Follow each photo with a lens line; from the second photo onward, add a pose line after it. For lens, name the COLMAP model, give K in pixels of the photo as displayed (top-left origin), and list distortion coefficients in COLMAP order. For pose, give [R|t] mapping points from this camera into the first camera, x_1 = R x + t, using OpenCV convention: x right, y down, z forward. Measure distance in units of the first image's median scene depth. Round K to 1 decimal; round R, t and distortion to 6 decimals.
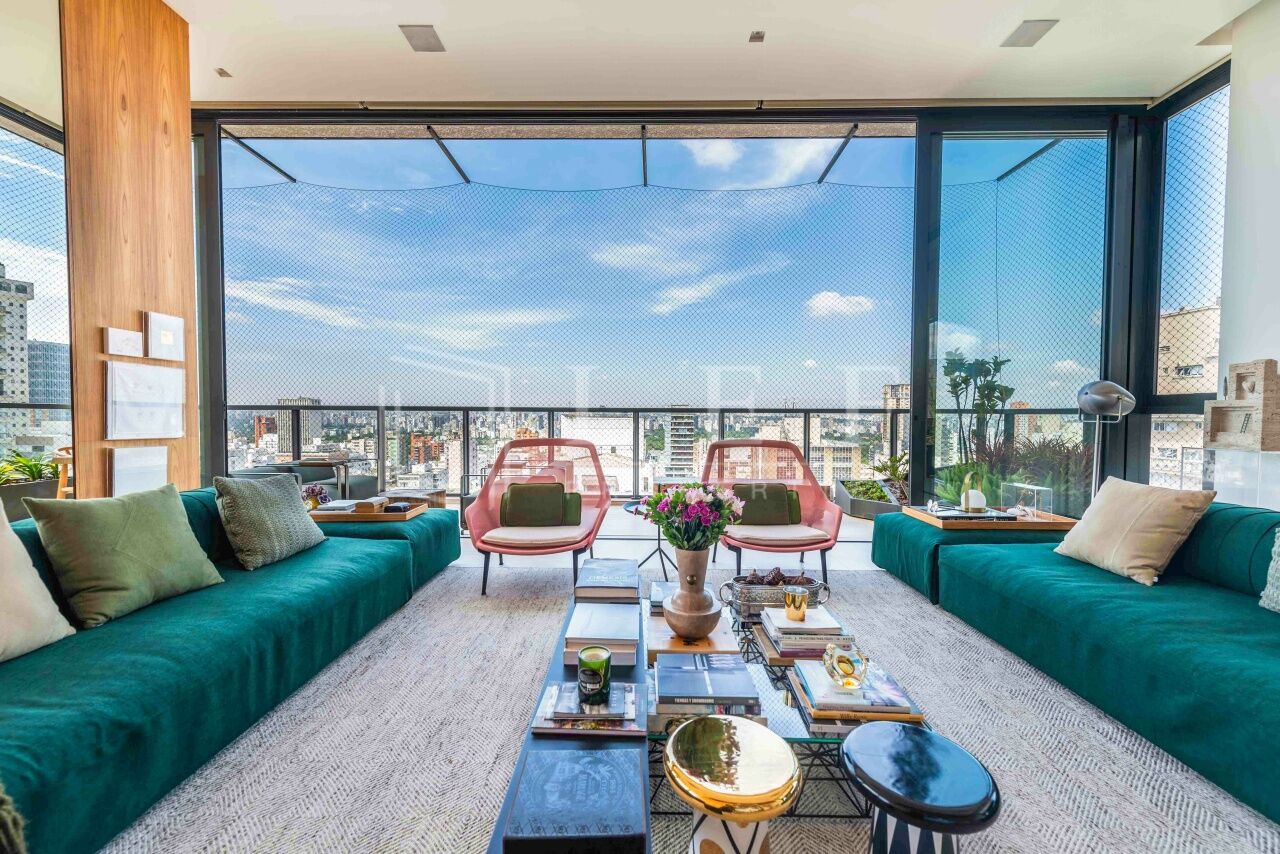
lens RADIAL K [[498.3, 0, 640.1], [0, 498.3, 423.1], [0, 0, 1]] dist [0.012103, -0.003179]
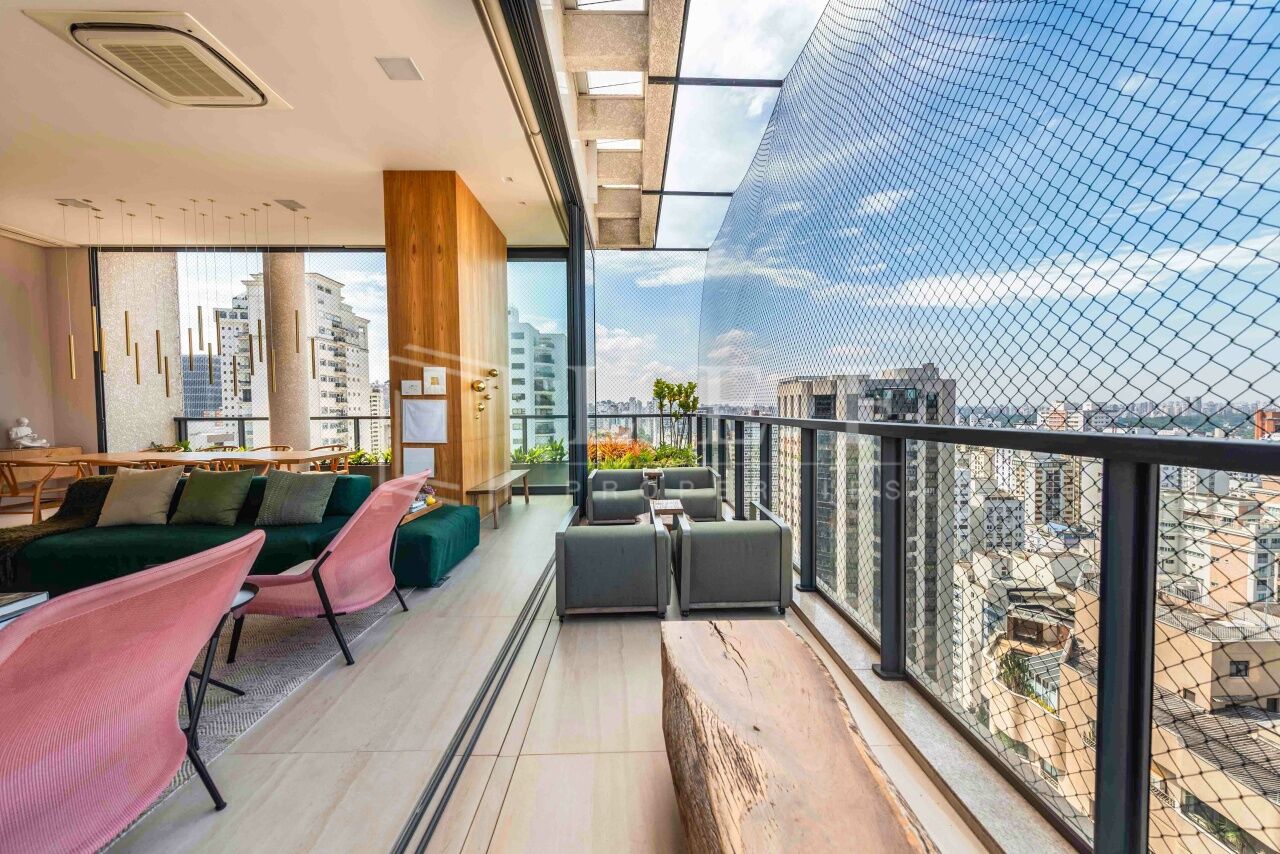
lens RADIAL K [[498.3, 0, 639.3], [0, 498.3, 428.3], [0, 0, 1]] dist [0.012103, -0.003179]
pose [[0.024013, 0.030029, -0.999261, 0.517741], [-0.009165, 0.999513, 0.029816, -0.053665], [0.999670, 0.008442, 0.024277, 1.216637]]
